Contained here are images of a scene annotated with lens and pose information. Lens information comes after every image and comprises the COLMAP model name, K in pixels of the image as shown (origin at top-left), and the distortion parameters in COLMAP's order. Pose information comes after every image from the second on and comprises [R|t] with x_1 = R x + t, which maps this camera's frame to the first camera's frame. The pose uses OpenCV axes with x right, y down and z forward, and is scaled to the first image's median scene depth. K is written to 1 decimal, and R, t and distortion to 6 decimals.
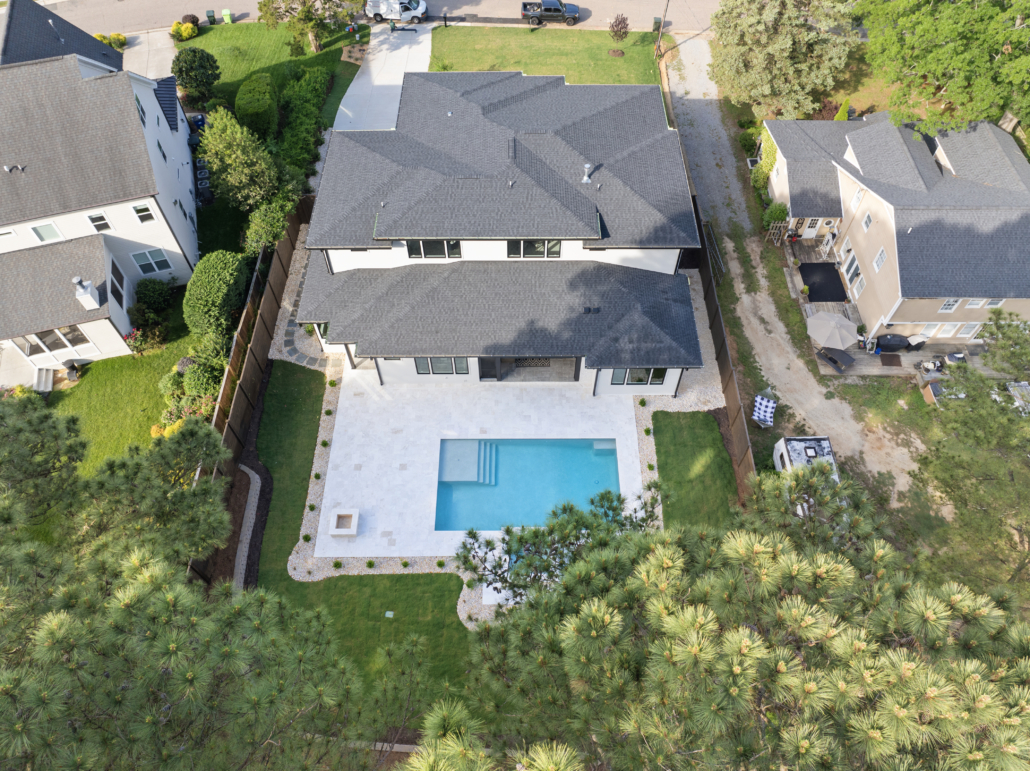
lens RADIAL K [[726.6, 0, 518.7], [0, 726.6, 383.3], [0, 0, 1]] dist [-0.054828, 0.024633]
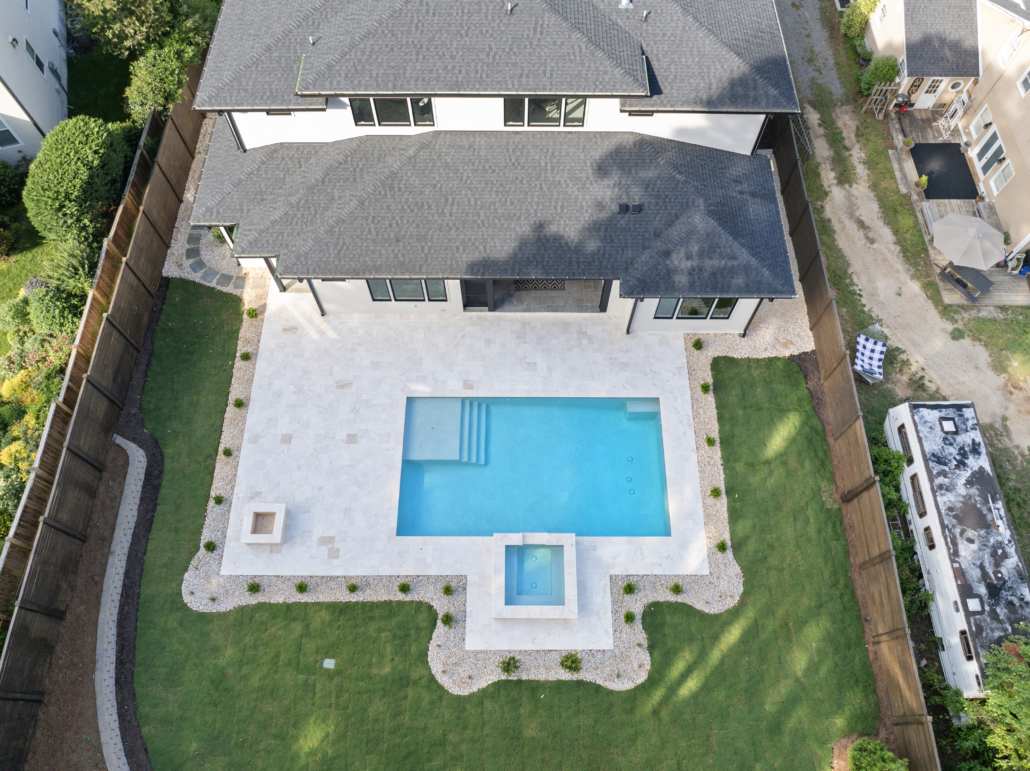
lens RADIAL K [[735.2, 0, 517.7], [0, 735.2, 385.3], [0, 0, 1]] dist [-0.041309, 0.002414]
pose [[0.999979, 0.005996, 0.002405, -0.003250], [-0.006278, 0.989714, 0.142923, -0.034932], [-0.001523, -0.142935, 0.989731, 0.307976]]
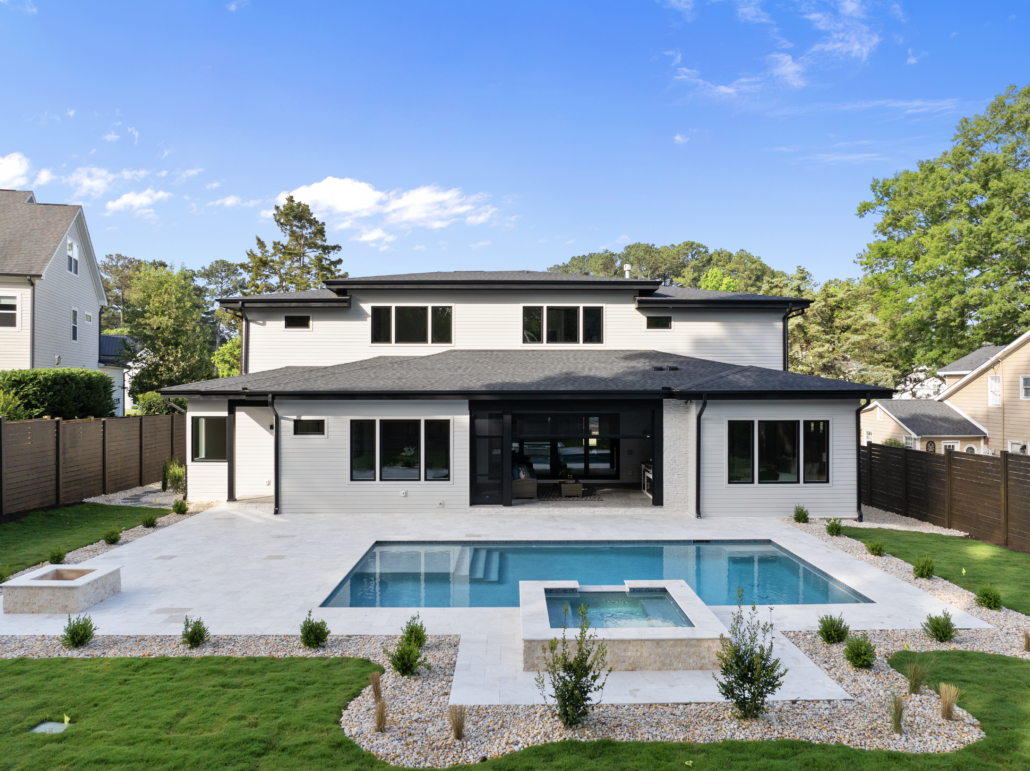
lens RADIAL K [[726.6, 0, 518.7], [0, 726.6, 383.3], [0, 0, 1]] dist [-0.054828, 0.024633]
pose [[0.999958, 0.003185, 0.008618, -0.024826], [0.005433, 0.551452, -0.834189, 0.392918], [-0.007409, 0.834201, 0.551411, 0.675382]]
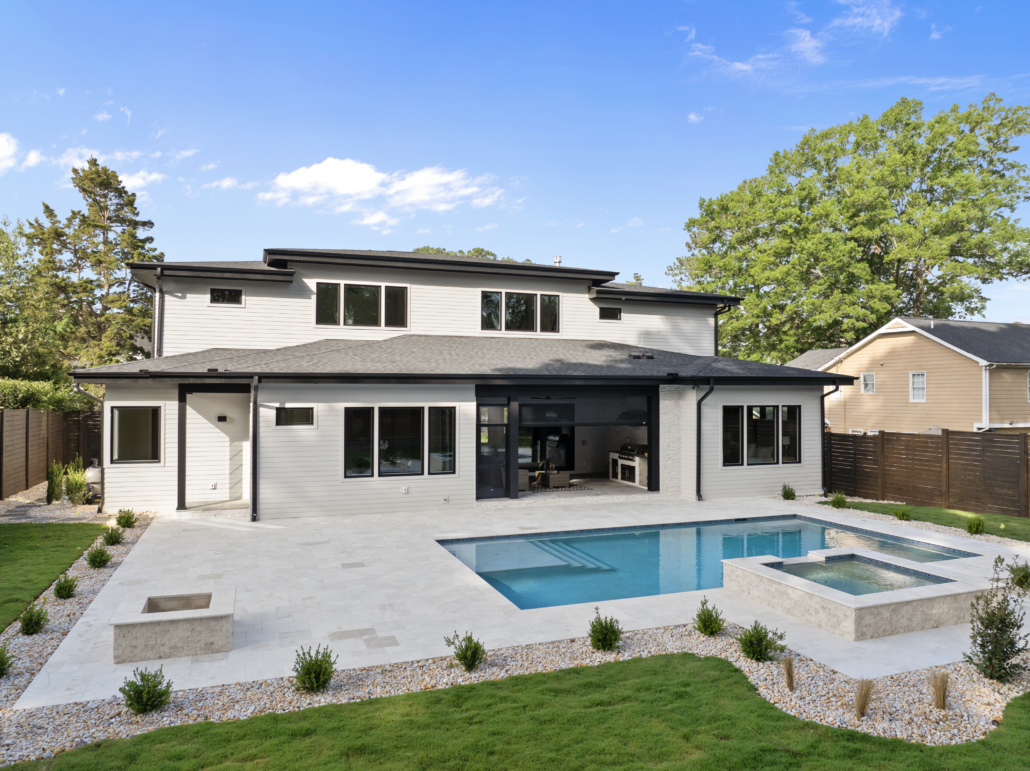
lens RADIAL K [[726.6, 0, 518.7], [0, 726.6, 383.3], [0, 0, 1]] dist [-0.054828, 0.024633]
pose [[0.938041, 0.010184, 0.346374, -0.200292], [0.285399, 0.544213, -0.788910, 0.350553], [-0.196535, 0.838885, 0.507588, 0.723239]]
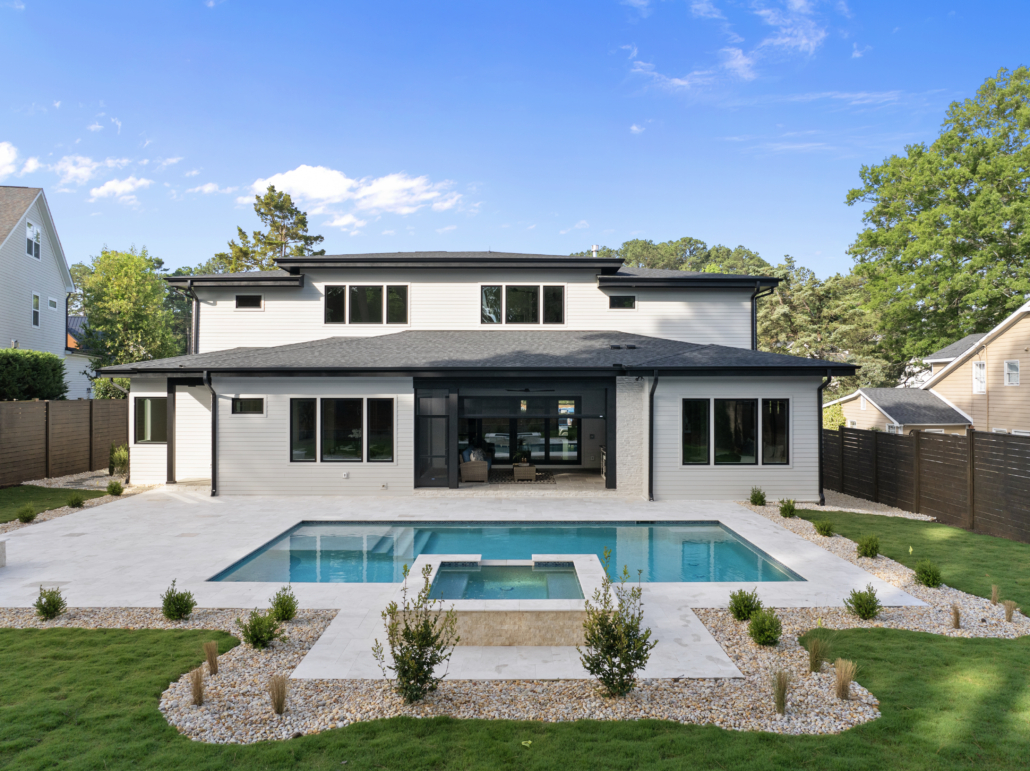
lens RADIAL K [[726.6, 0, 518.7], [0, 726.6, 383.3], [0, 0, 1]] dist [-0.054828, 0.024633]
pose [[0.999992, 0.004072, 0.000361, 0.017537], [-0.001939, 0.550169, -0.835051, 0.383713], [-0.003599, 0.835044, 0.550172, 0.701621]]
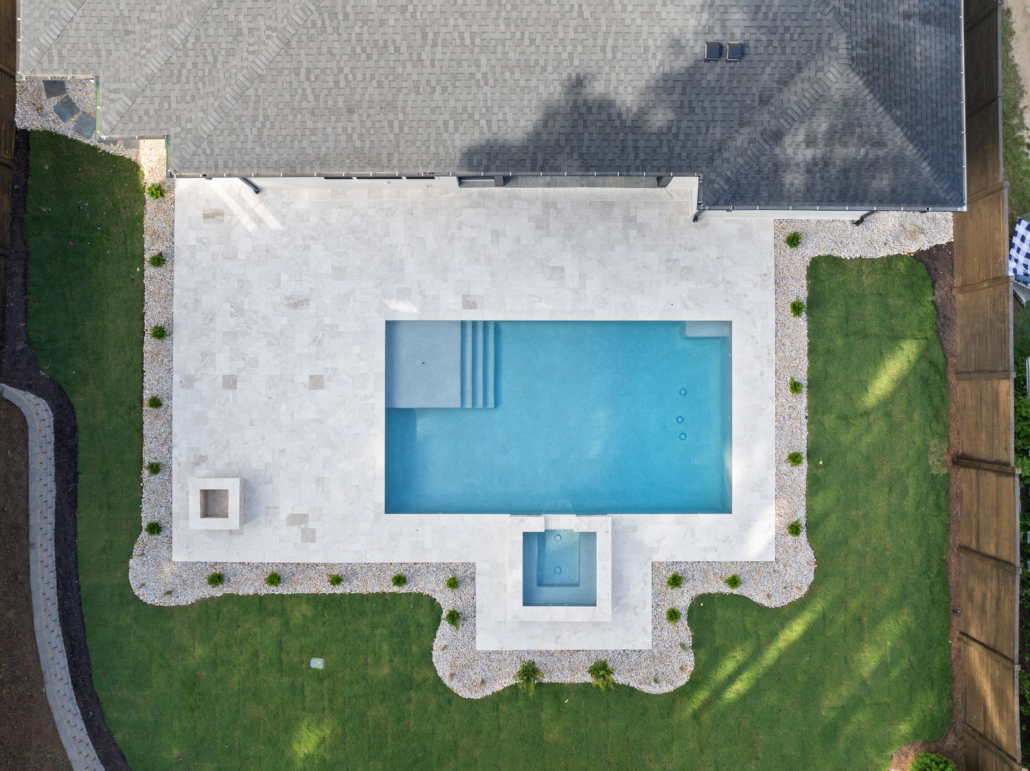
lens RADIAL K [[726.6, 0, 518.7], [0, 726.6, 383.3], [0, 0, 1]] dist [-0.054828, 0.024633]
pose [[0.999995, 0.003241, -0.000178, -0.014613], [-0.002614, 0.836439, 0.548054, -0.163134], [0.001925, -0.548050, 0.836443, 0.555059]]
